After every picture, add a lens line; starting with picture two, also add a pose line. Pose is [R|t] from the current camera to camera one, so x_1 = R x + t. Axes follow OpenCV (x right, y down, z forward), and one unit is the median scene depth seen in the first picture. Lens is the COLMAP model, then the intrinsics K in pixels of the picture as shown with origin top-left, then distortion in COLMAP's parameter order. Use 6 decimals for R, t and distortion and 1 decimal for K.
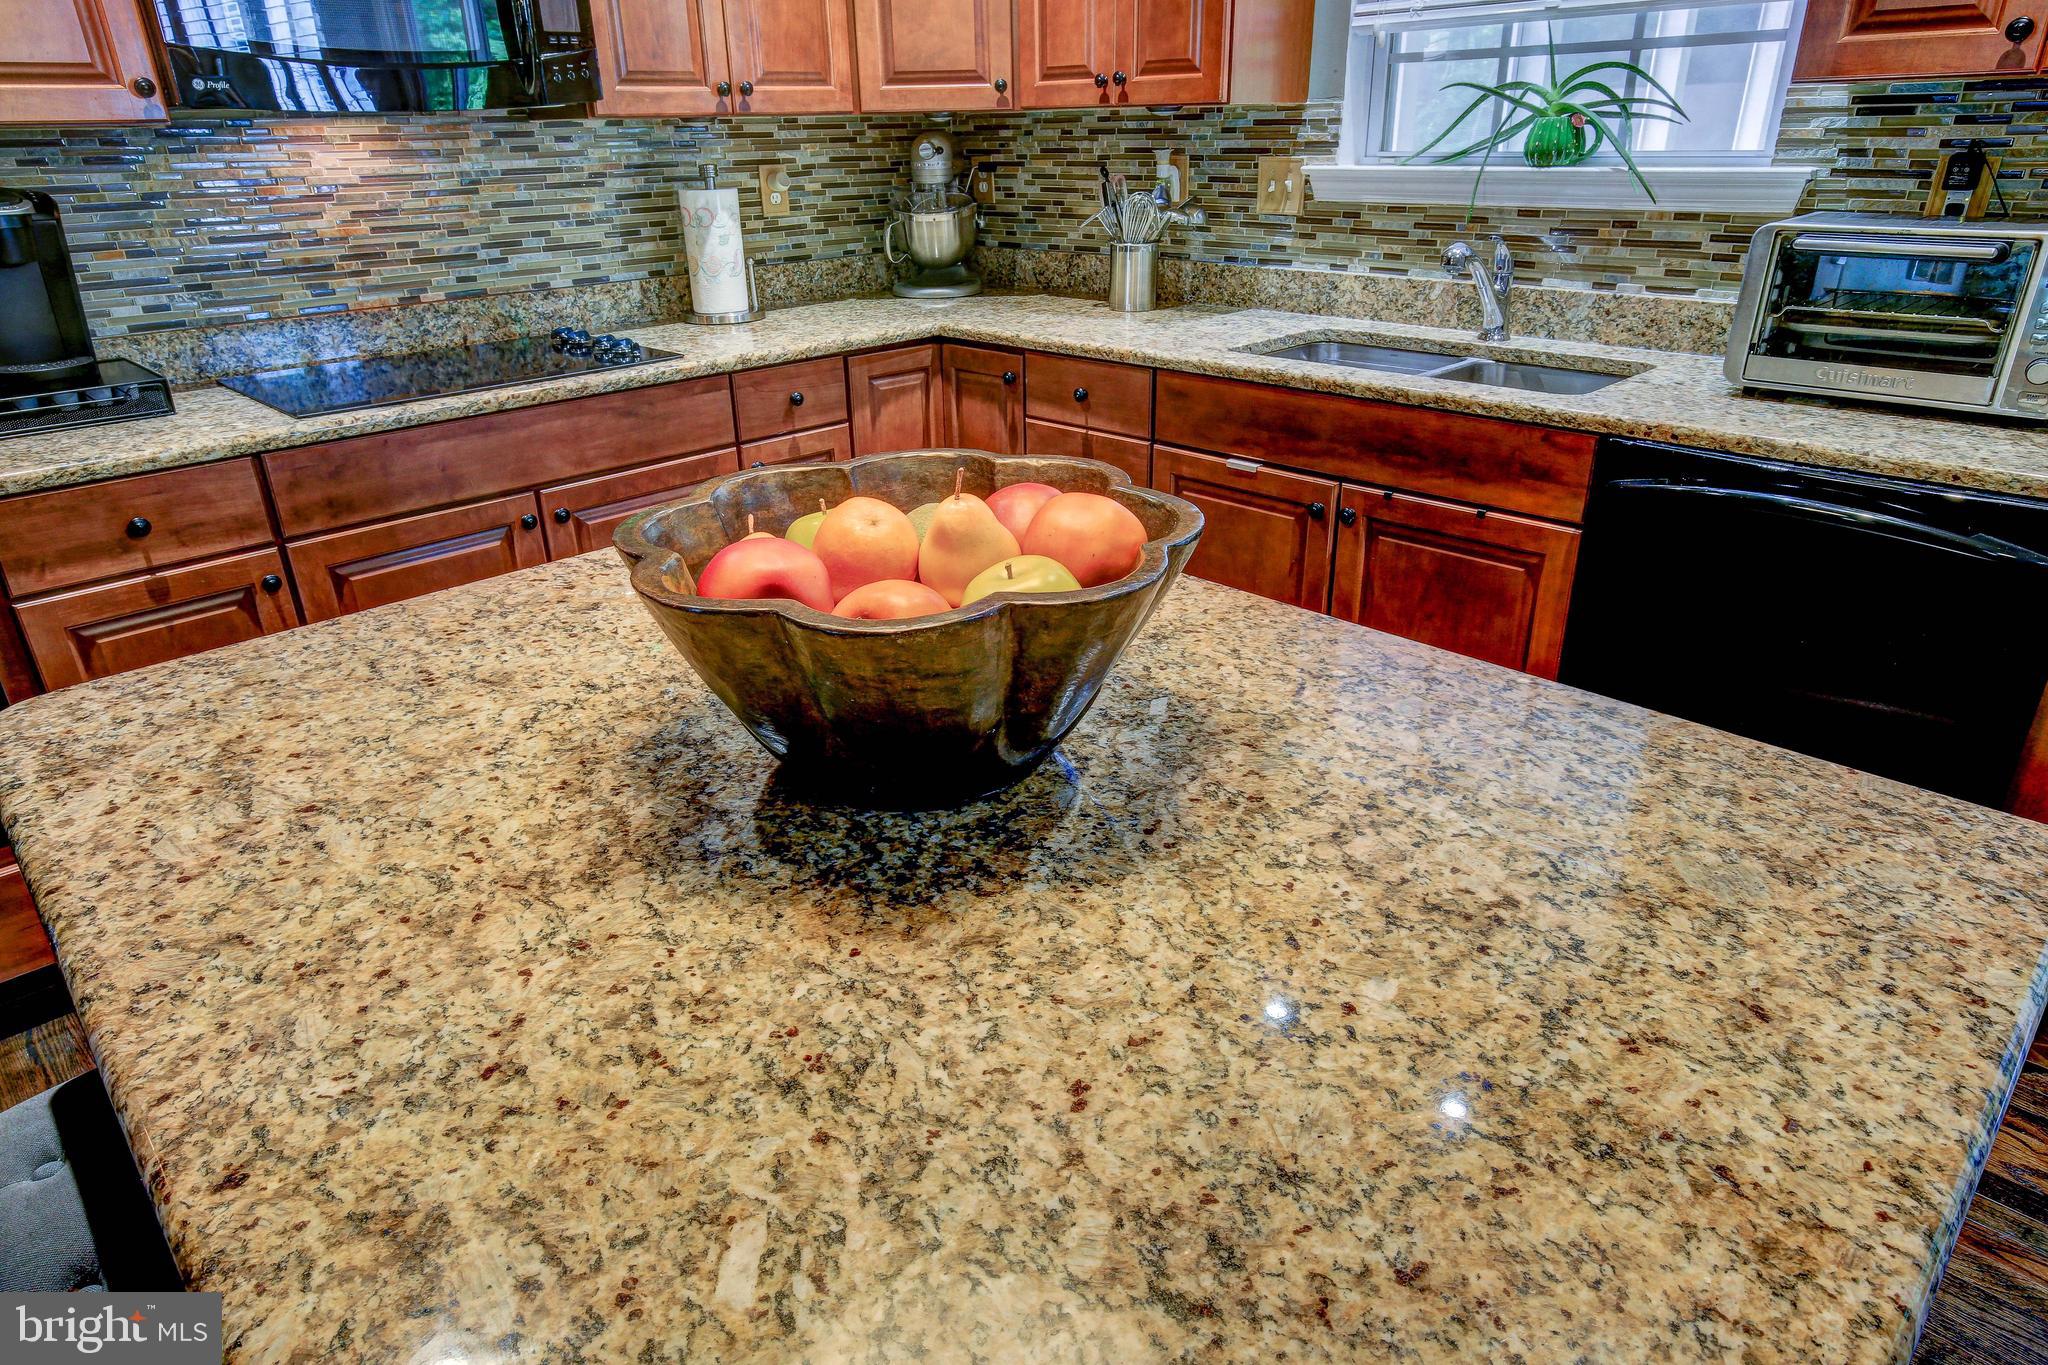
lens RADIAL K [[1222.3, 0, 1012.4], [0, 1222.3, 682.6], [0, 0, 1]] dist [-0.011719, 0.004877]
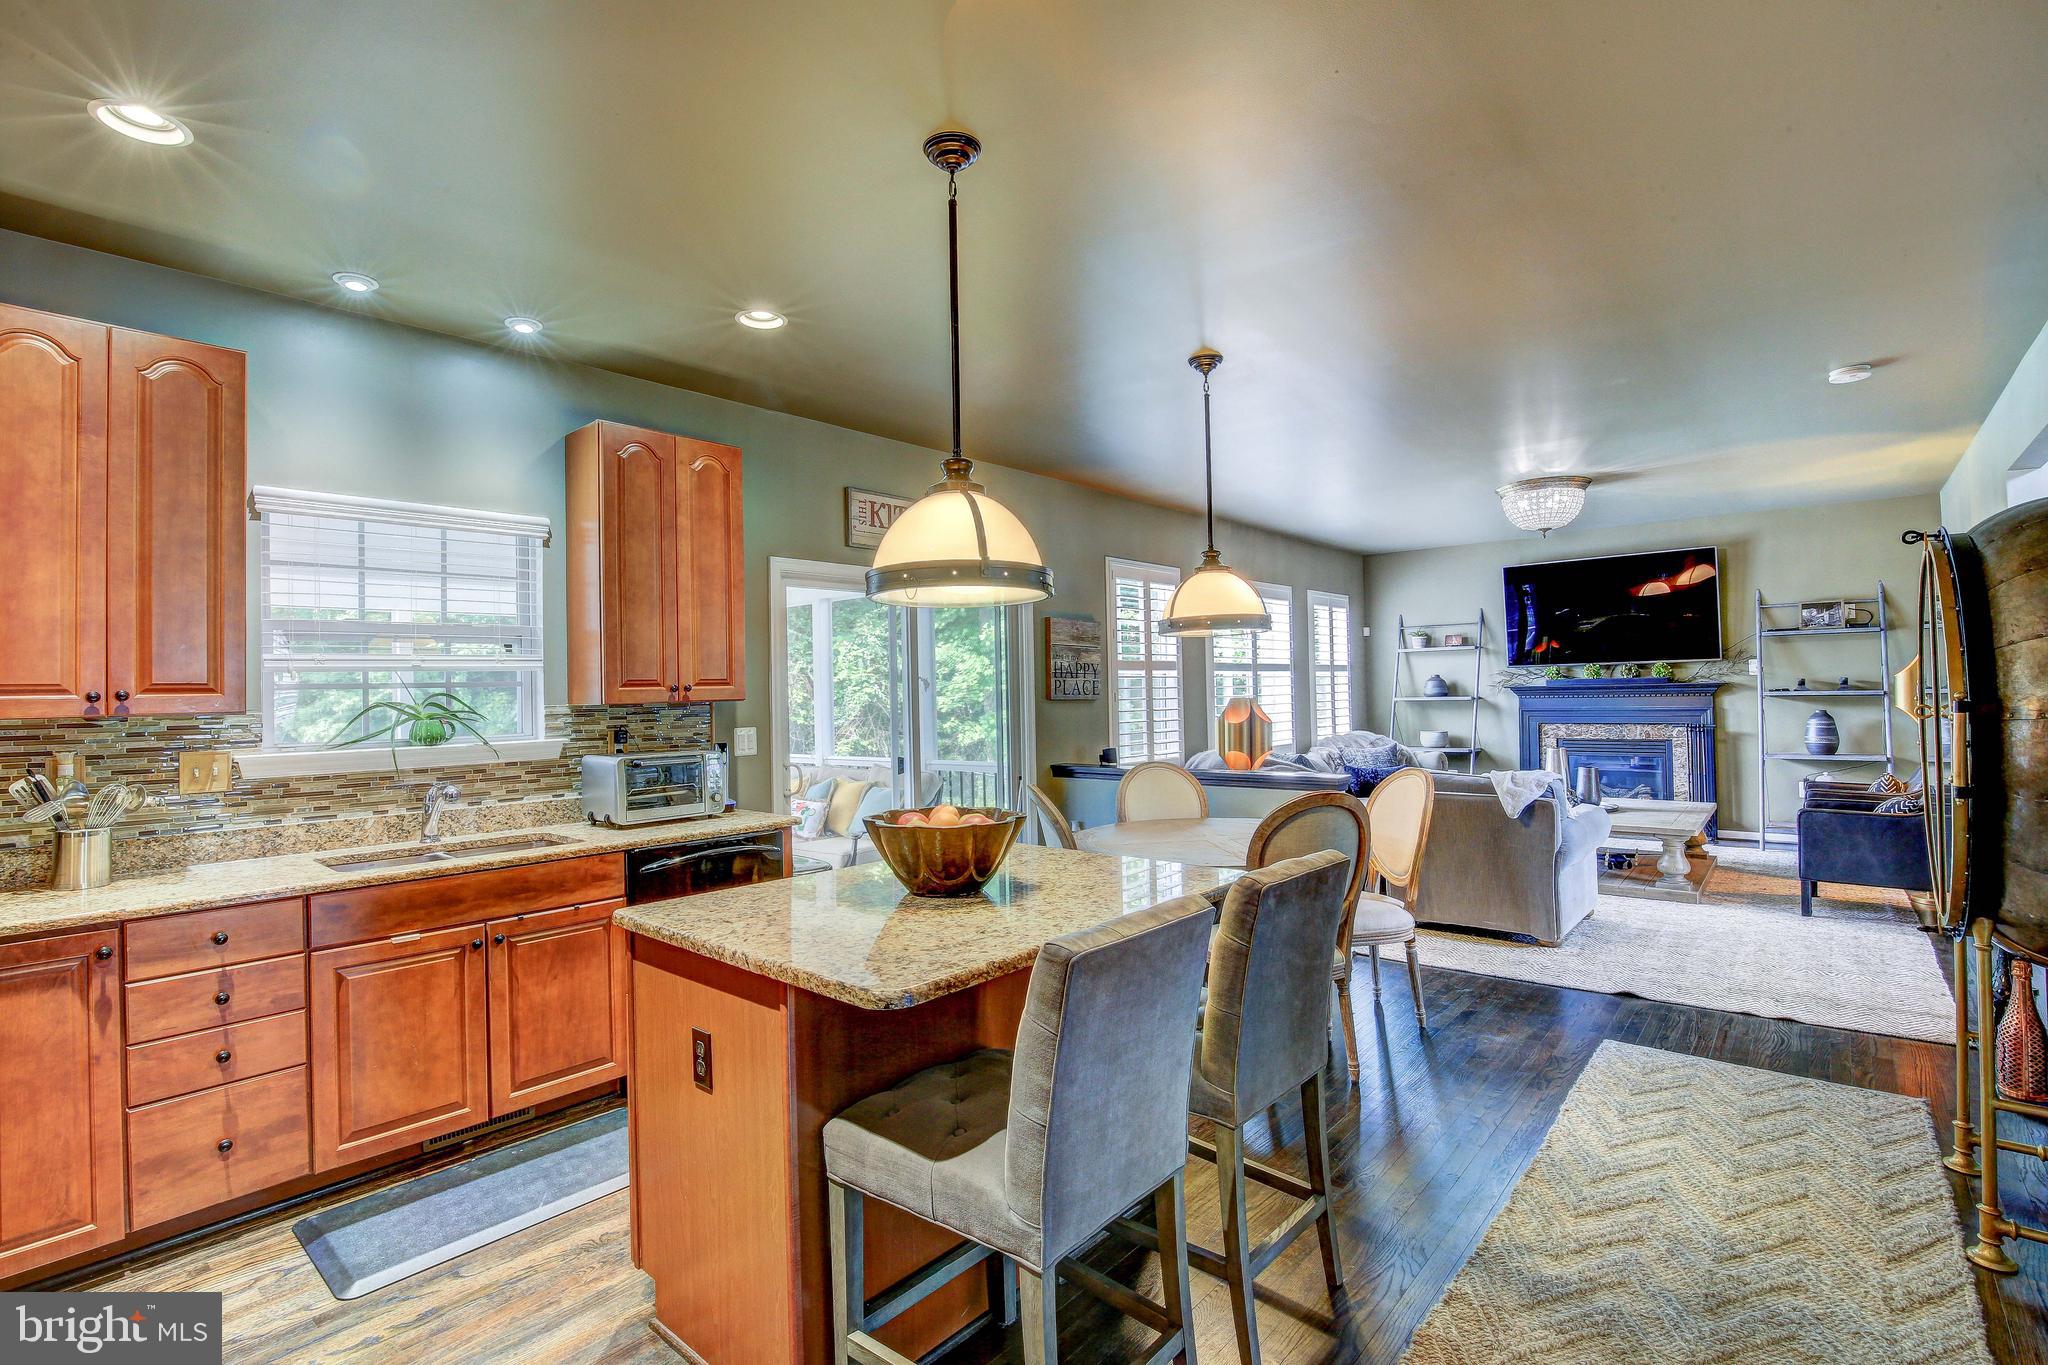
lens RADIAL K [[939.4, 0, 1021.3], [0, 939.4, 675.9], [0, 0, 1]] dist [-0.030302, 0.002420]
pose [[-0.074562, 0.038688, 0.996466, -1.026200], [0.434346, 0.900743, -0.002471, -0.144427], [-0.897655, 0.432627, -0.083965, 0.310190]]
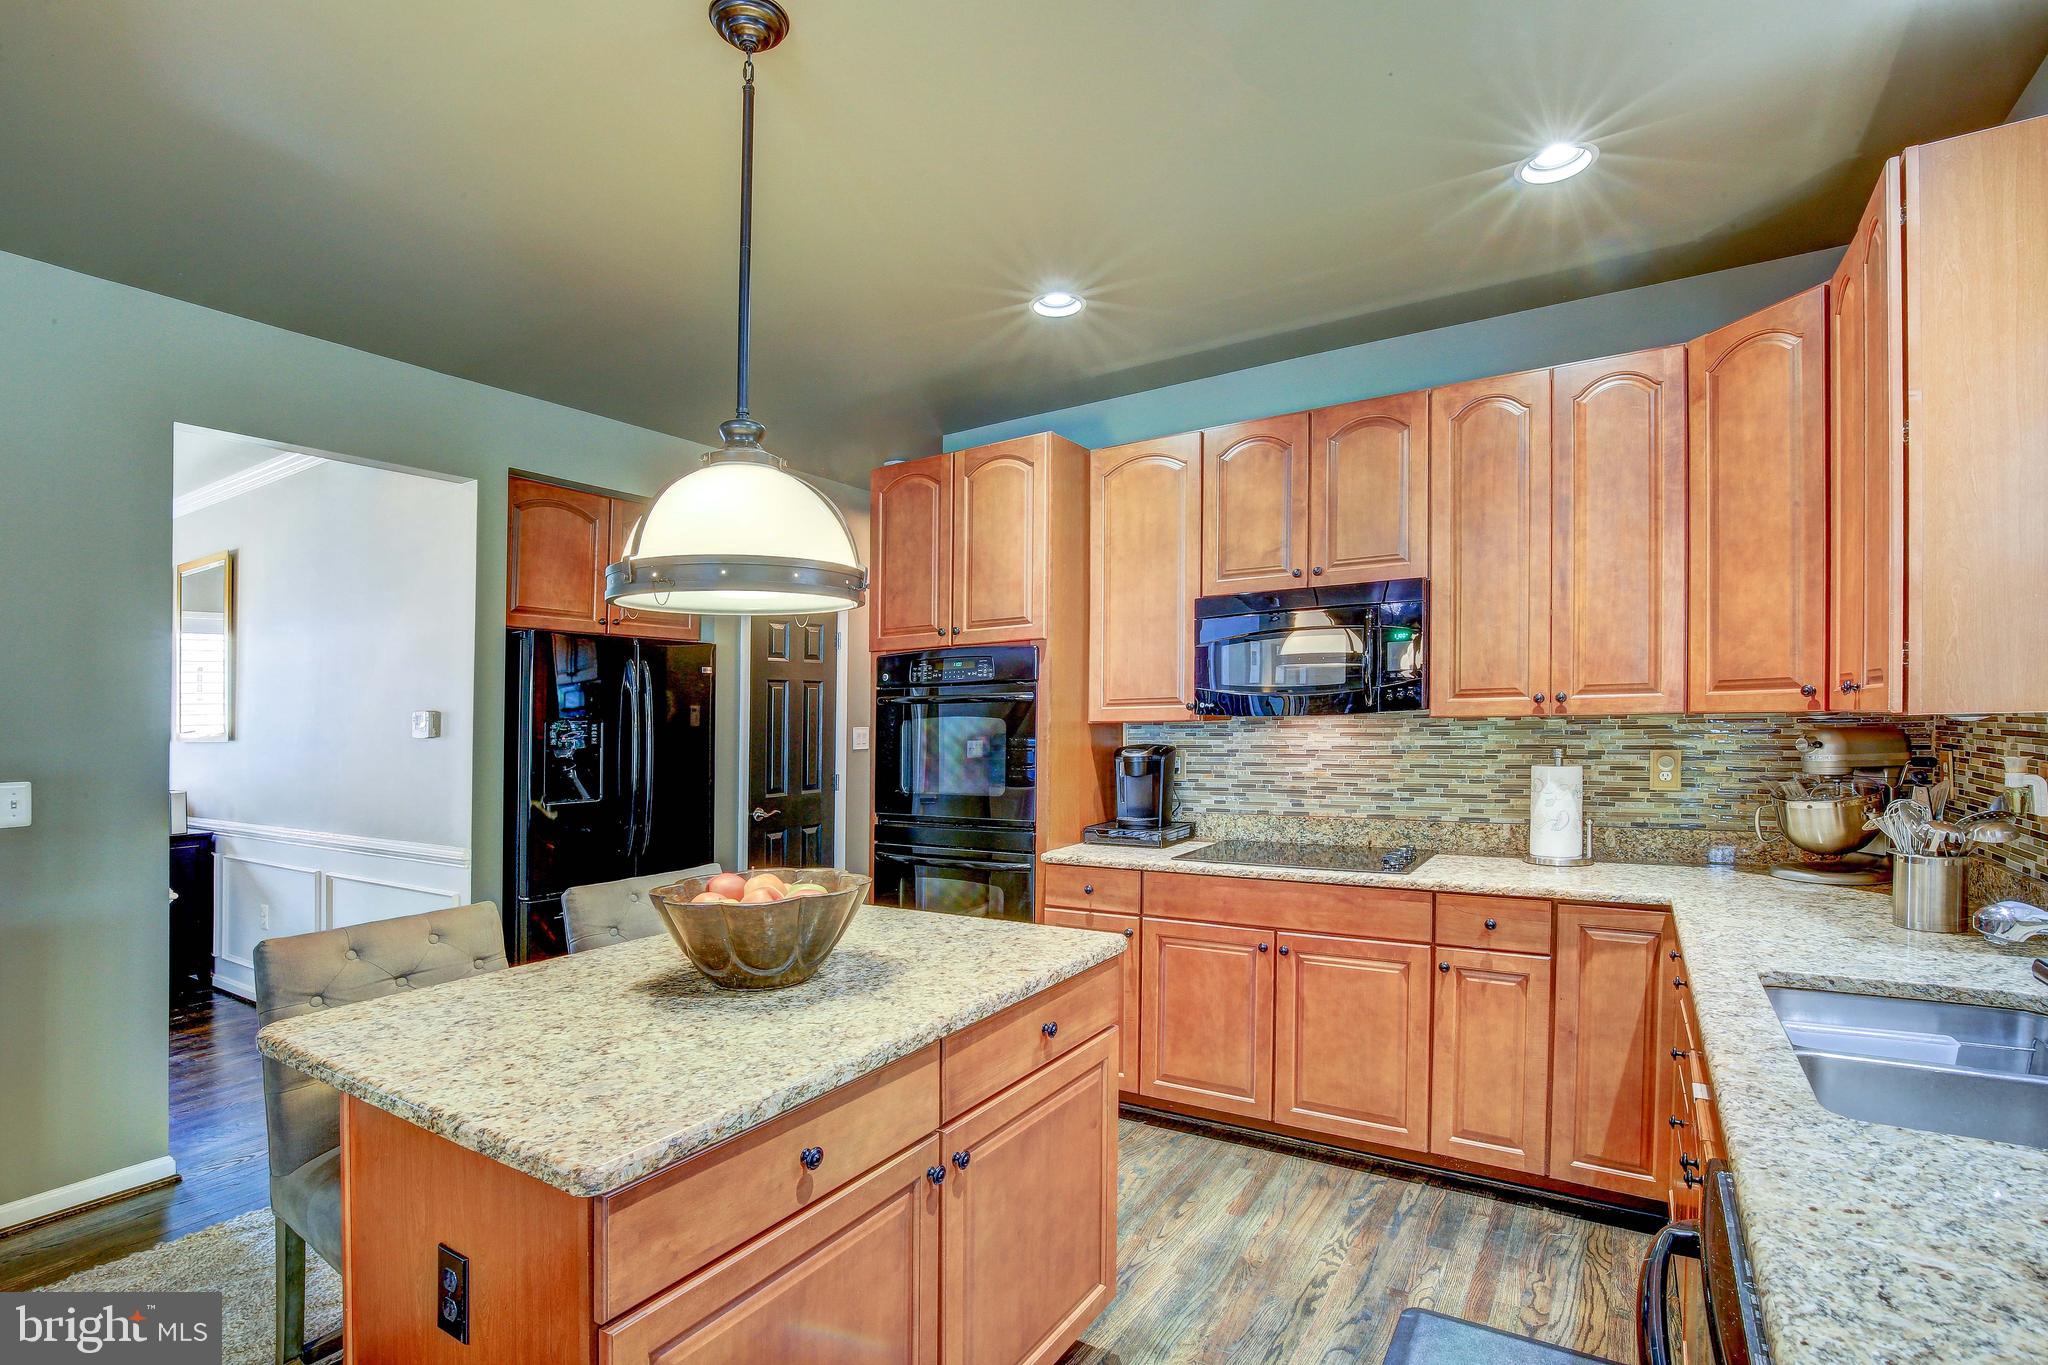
lens RADIAL K [[939.4, 0, 1041.5], [0, 939.4, 701.5], [0, 0, 1]] dist [-0.030302, 0.002420]
pose [[0.245147, -0.001272, -0.969485, 0.741743], [-0.390243, 0.915278, -0.099879, -0.191542], [0.887476, 0.402820, 0.223881, 0.323479]]
